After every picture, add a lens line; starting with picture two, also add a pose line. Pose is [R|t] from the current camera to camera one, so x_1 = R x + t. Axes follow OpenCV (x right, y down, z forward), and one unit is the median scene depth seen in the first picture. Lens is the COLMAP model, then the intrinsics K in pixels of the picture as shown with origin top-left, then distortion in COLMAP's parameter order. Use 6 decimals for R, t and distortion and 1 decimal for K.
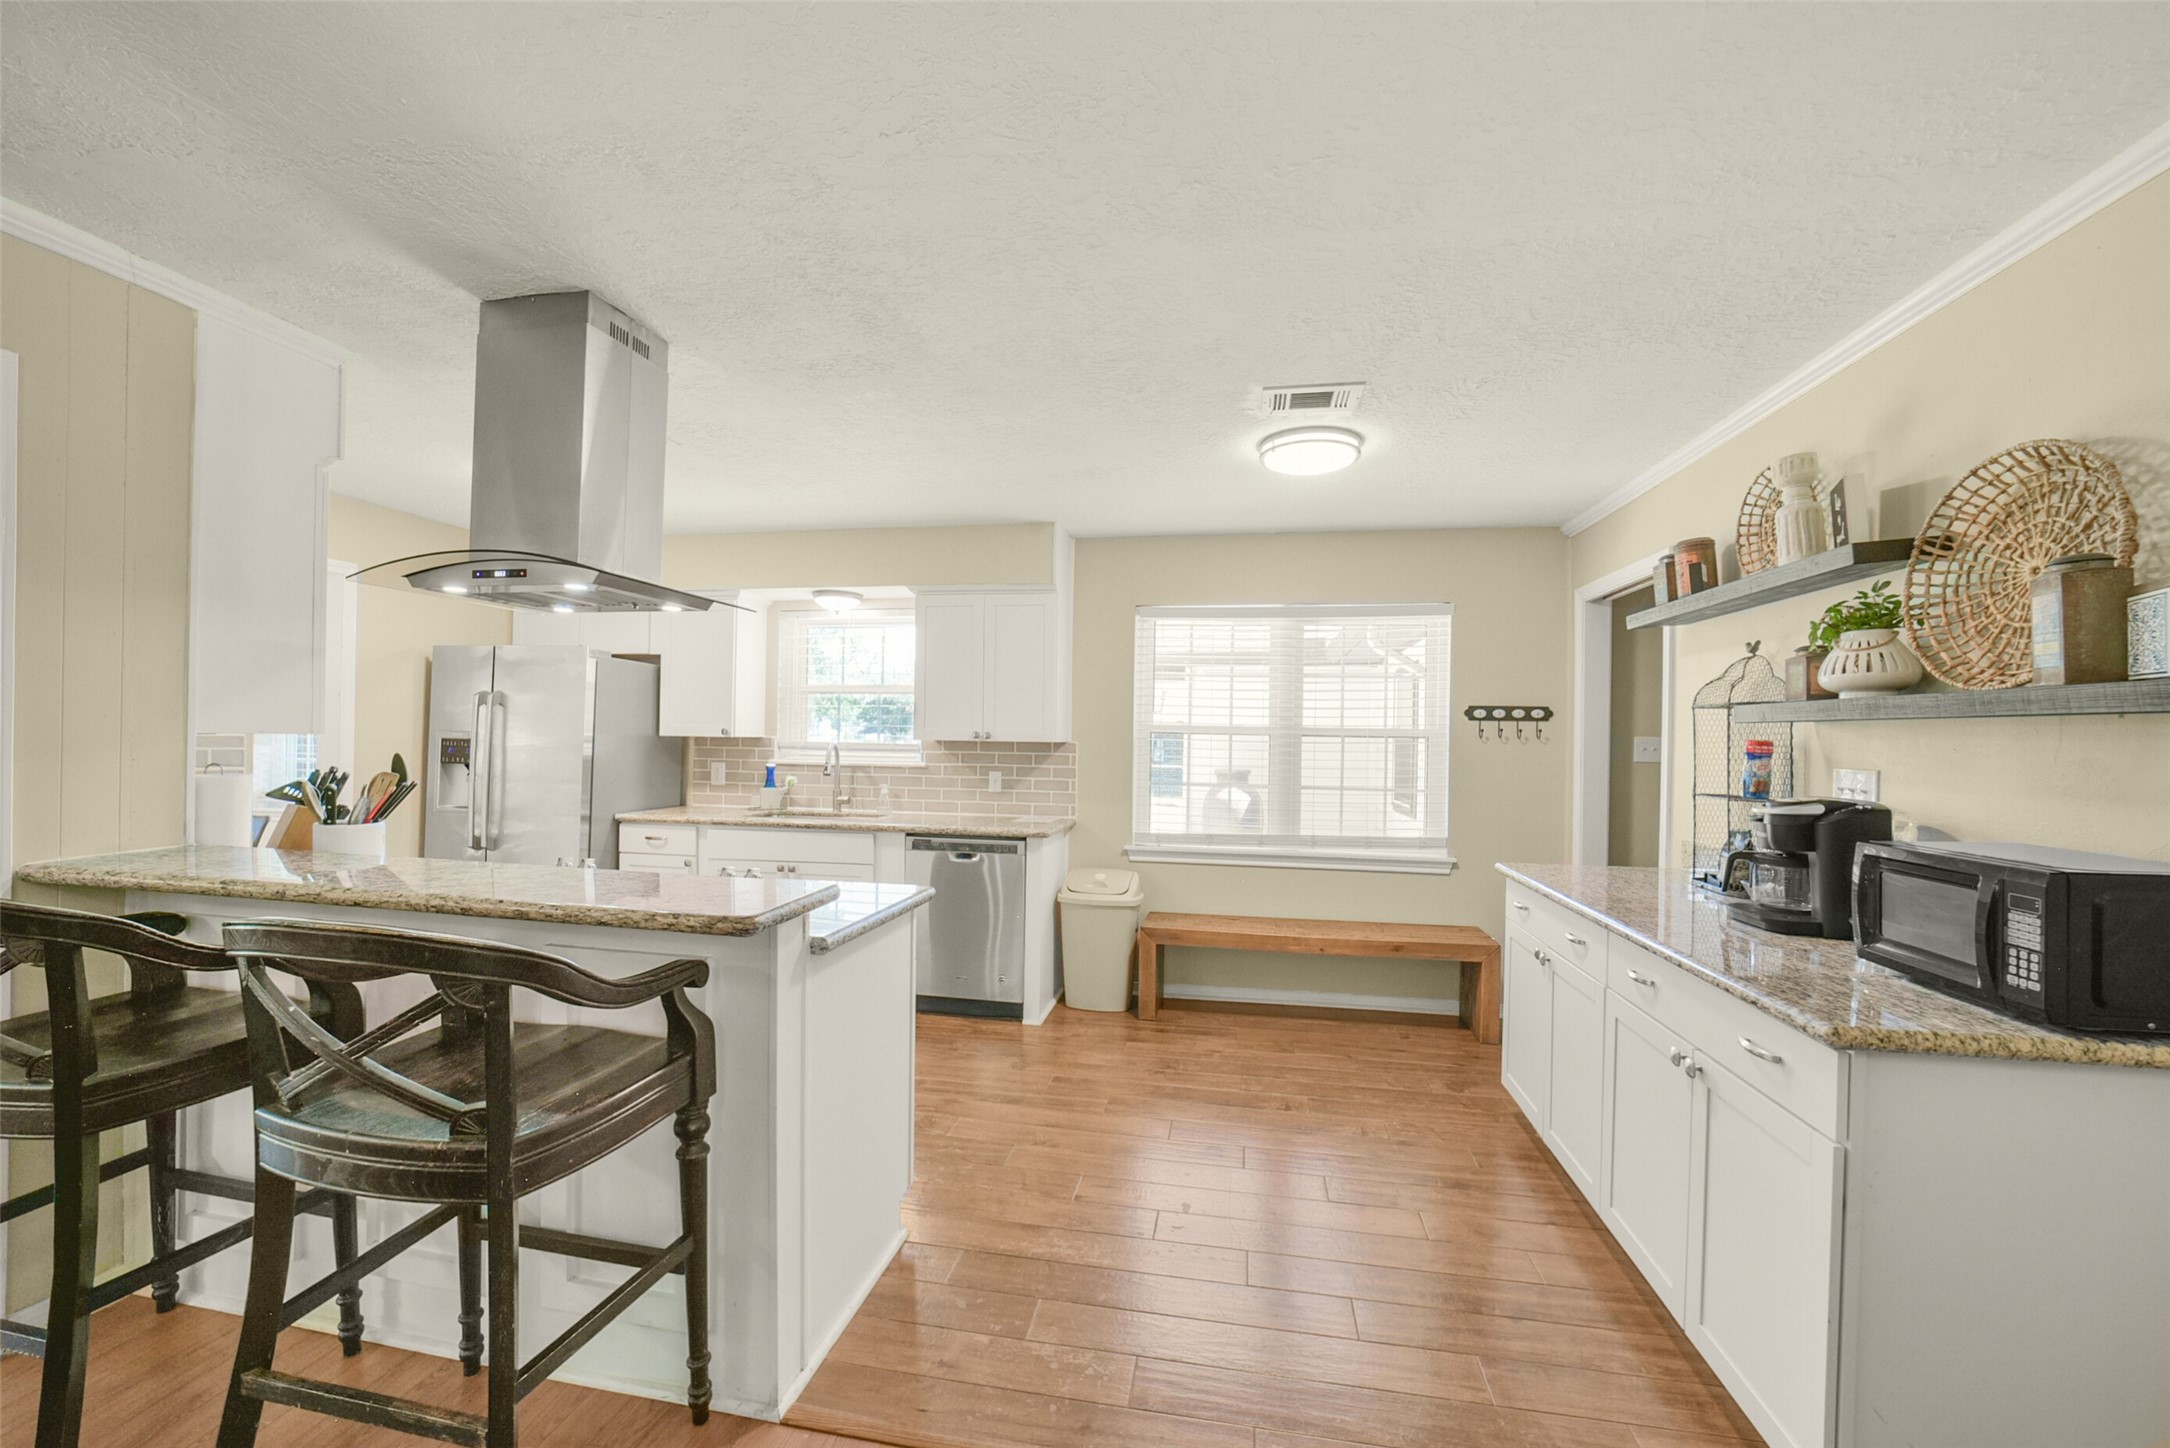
lens RADIAL K [[869.2, 0, 1089.6], [0, 869.2, 737.7], [0, 0, 1]] dist [-0.030184, 0.008927]
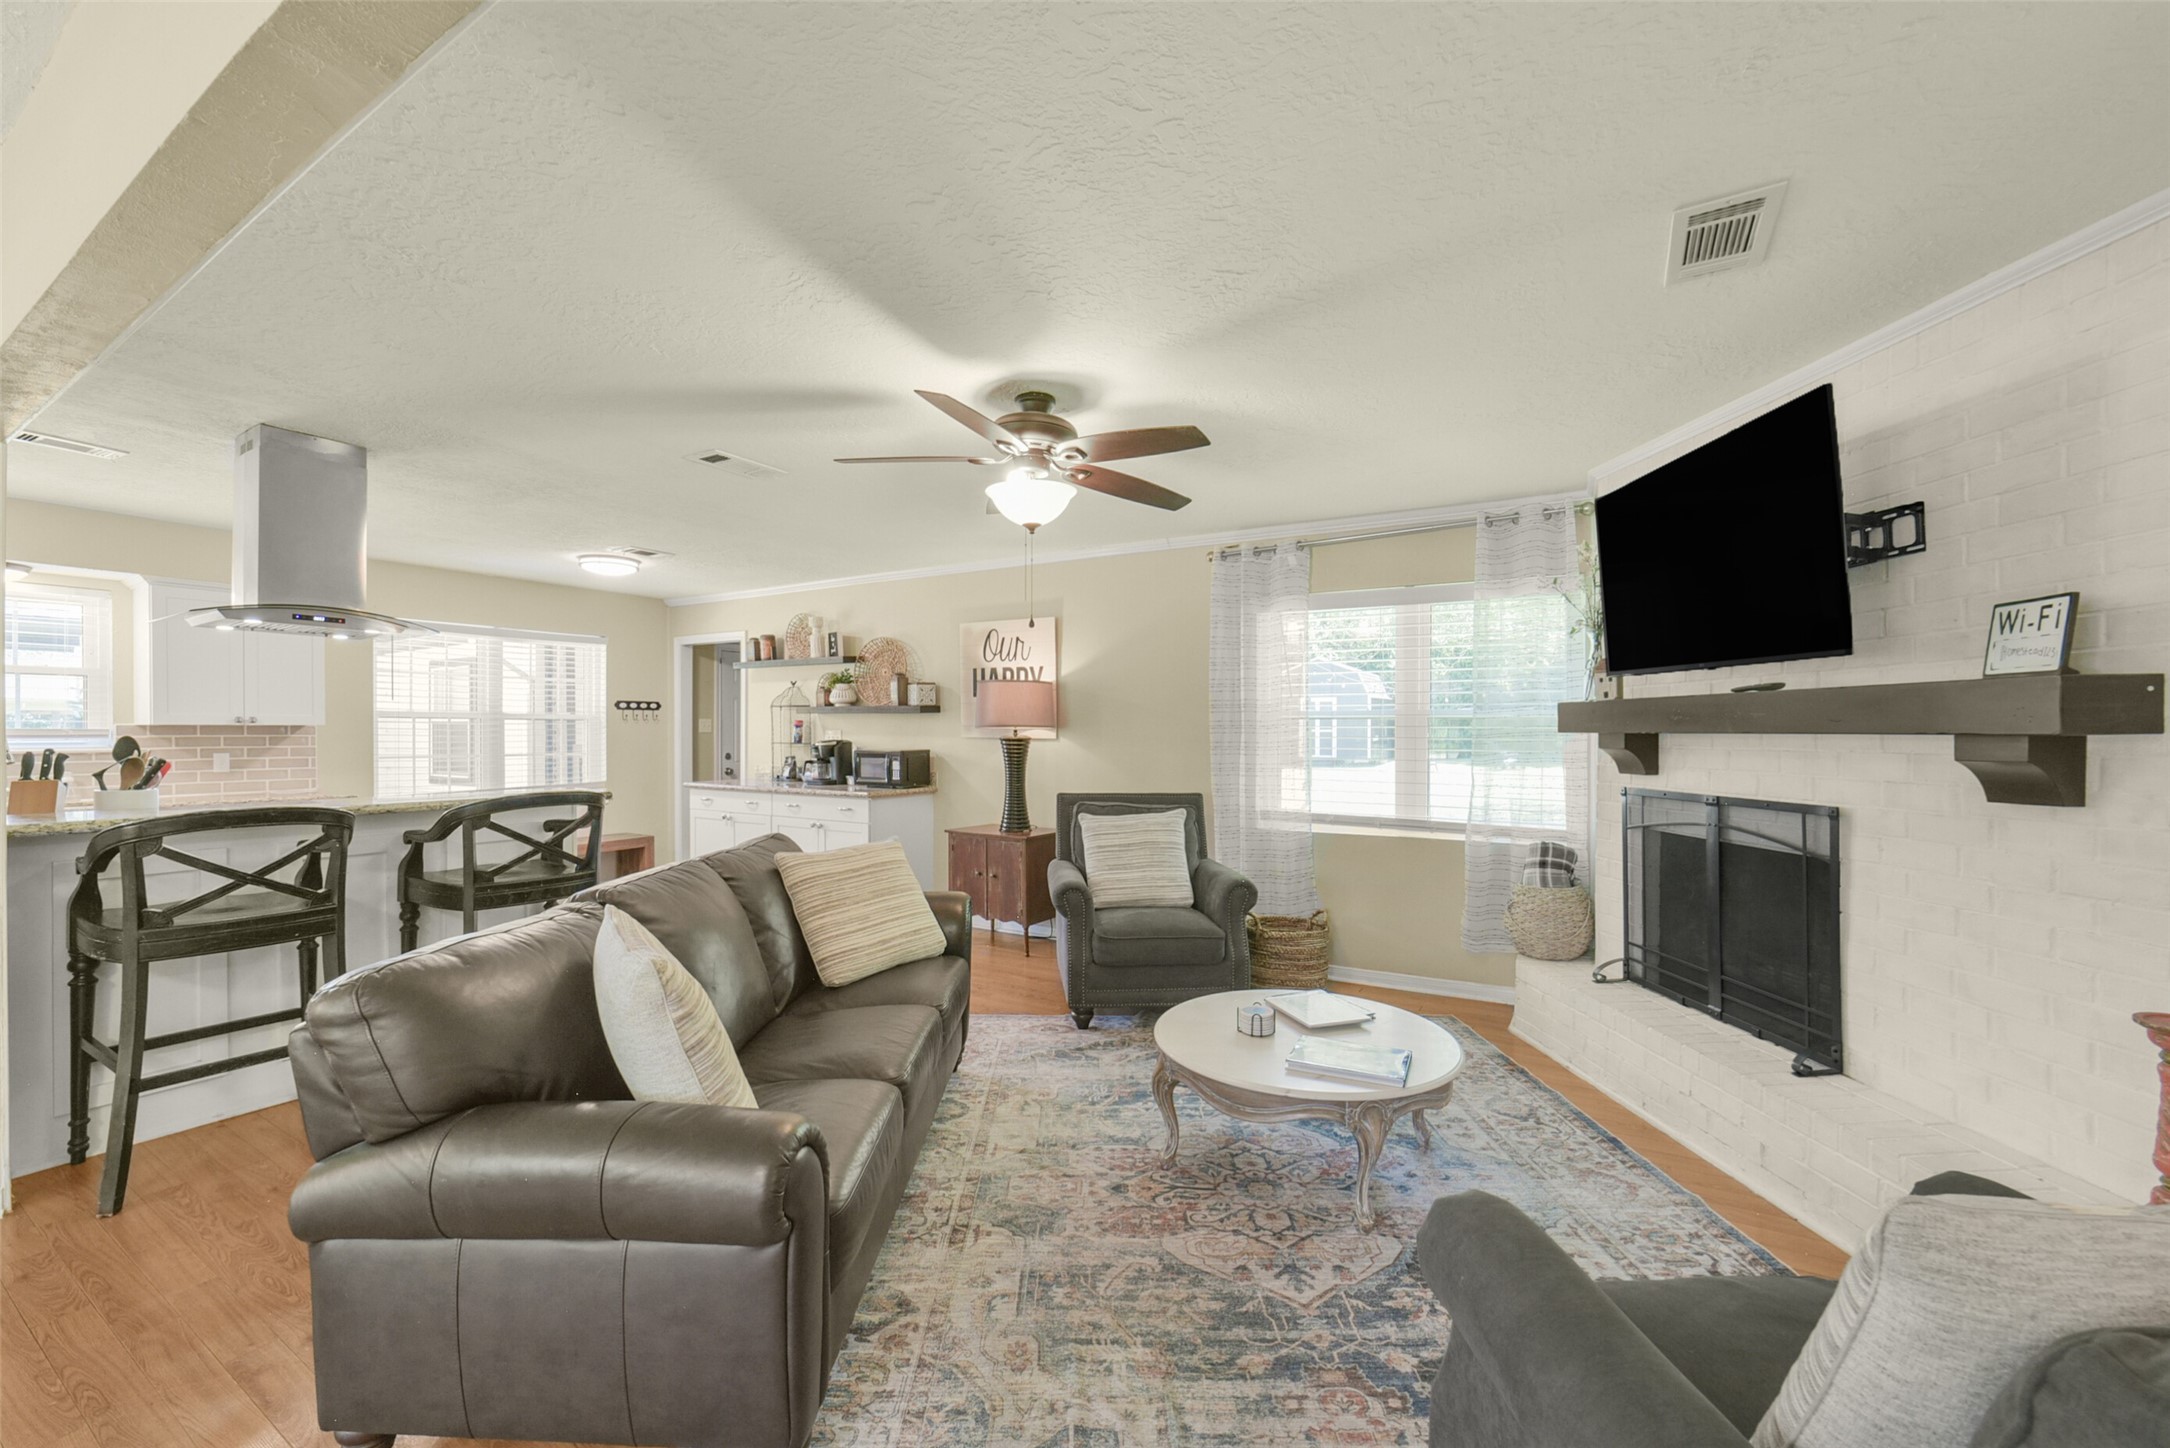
lens RADIAL K [[869.2, 0, 1078.9], [0, 869.2, 733.7], [0, 0, 1]] dist [-0.030184, 0.008927]
pose [[0.355854, -0.018891, 0.934351, -0.932447], [0.003570, 0.999816, 0.018855, -0.002005], [-0.934535, -0.003374, 0.355856, -0.491903]]
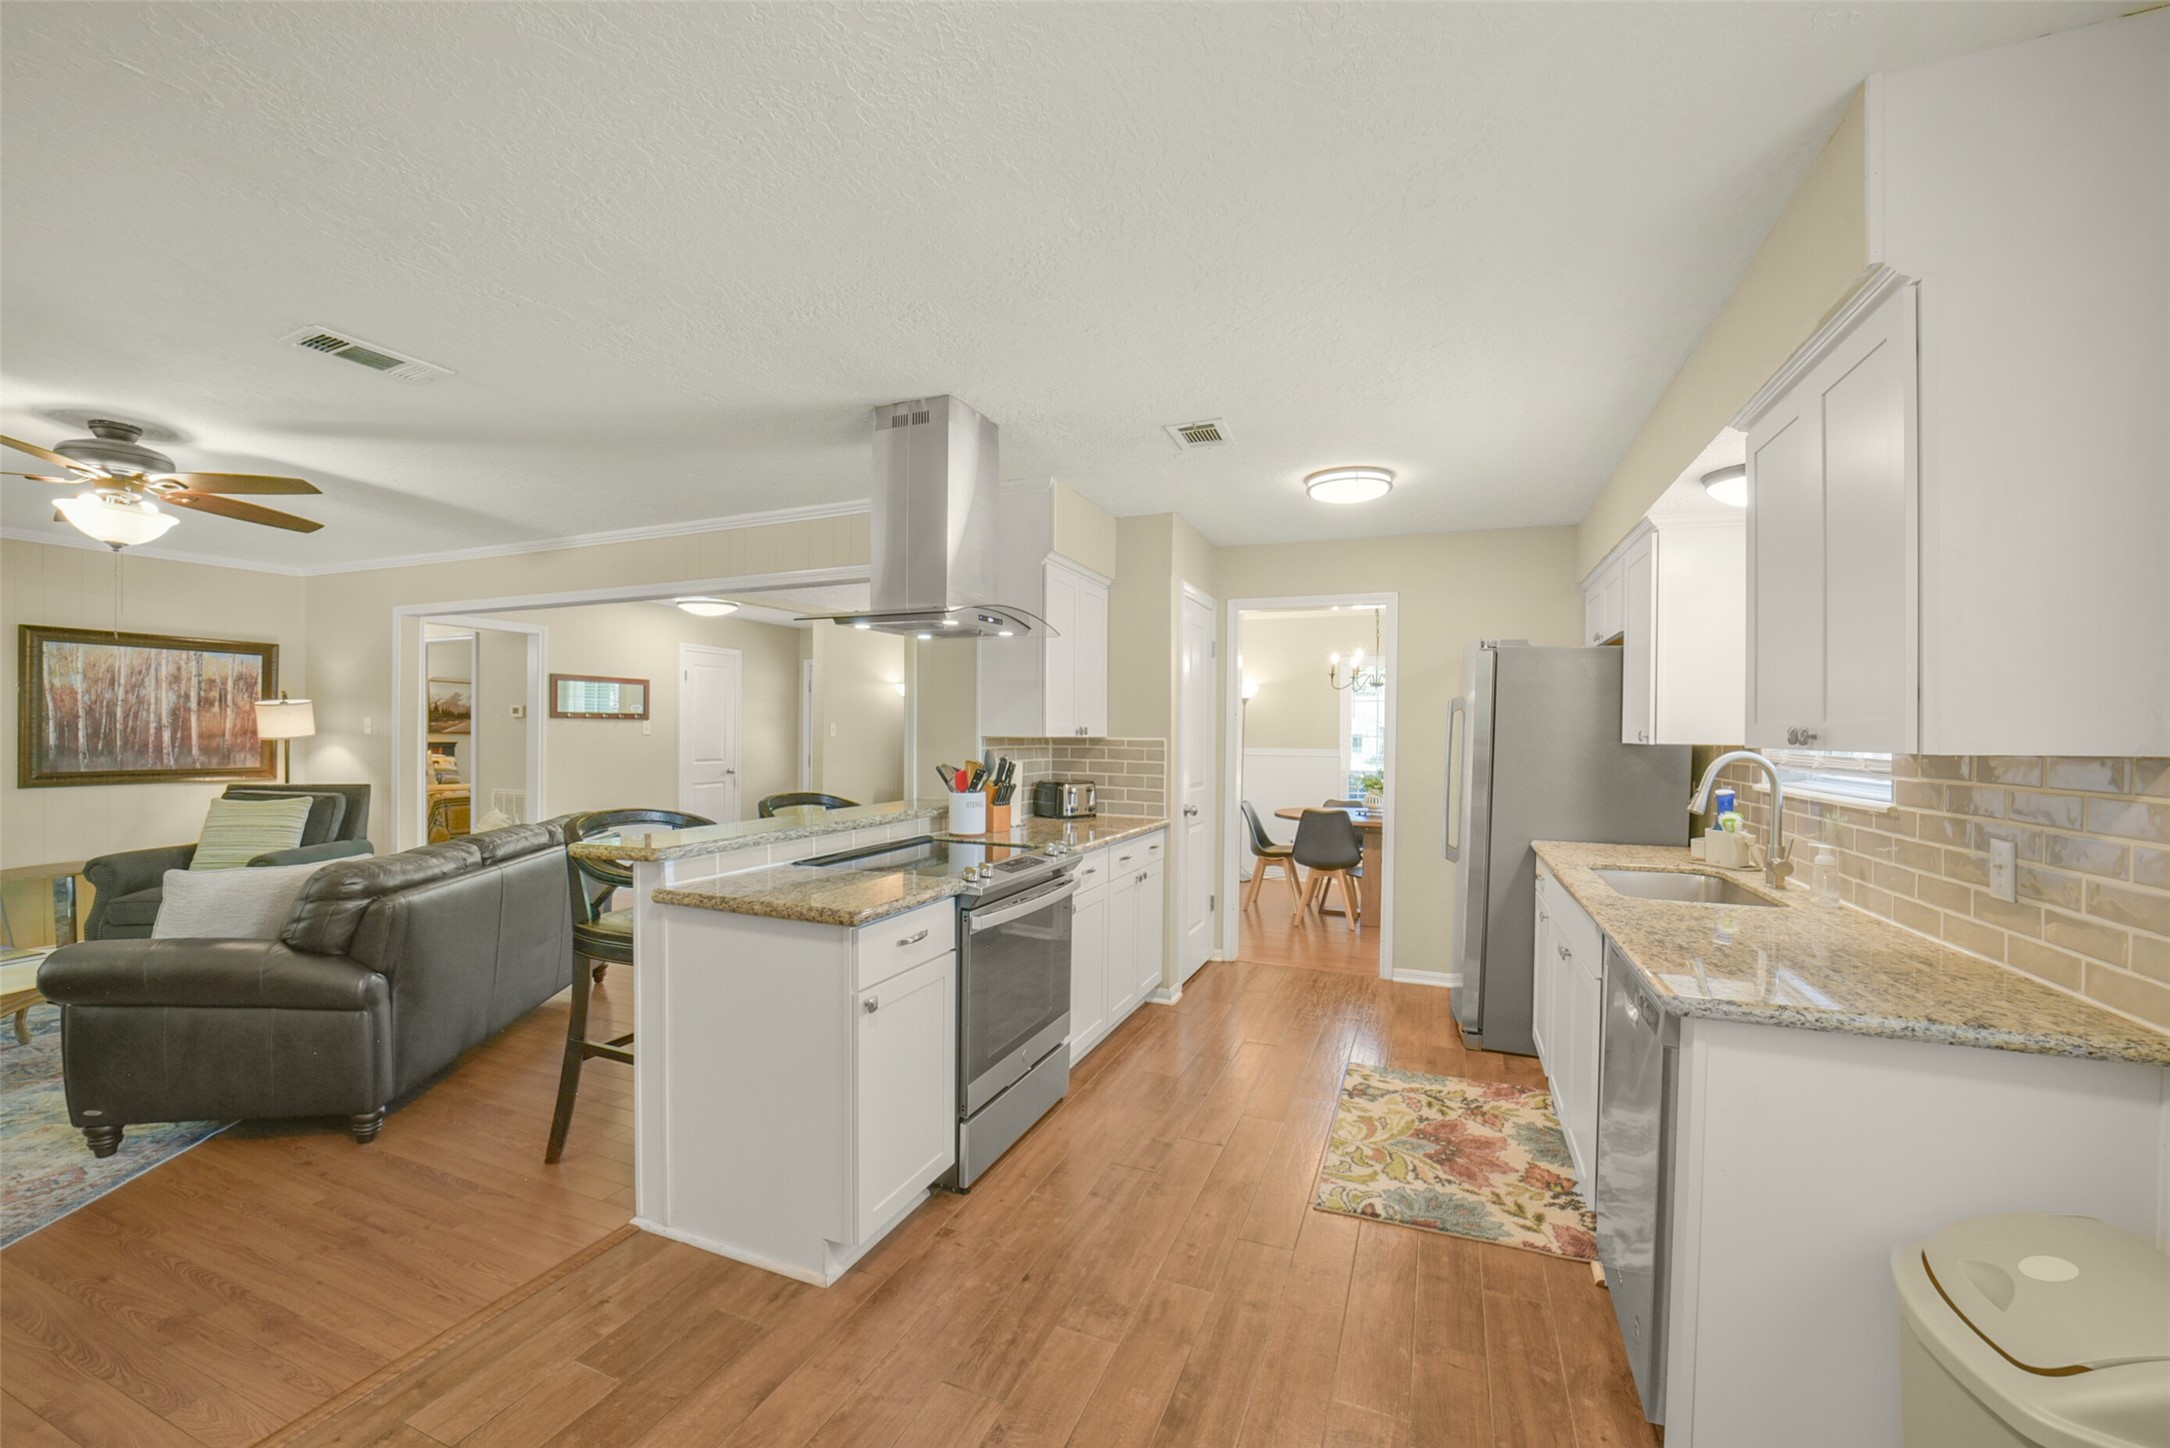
lens RADIAL K [[869.2, 0, 1081.8], [0, 869.2, 739.1], [0, 0, 1]] dist [-0.030184, 0.008927]
pose [[-0.220088, -0.010723, -0.975421, 0.383729], [-0.012726, 0.999886, -0.008121, 0.007606], [0.975397, 0.010626, -0.220199, 0.917675]]
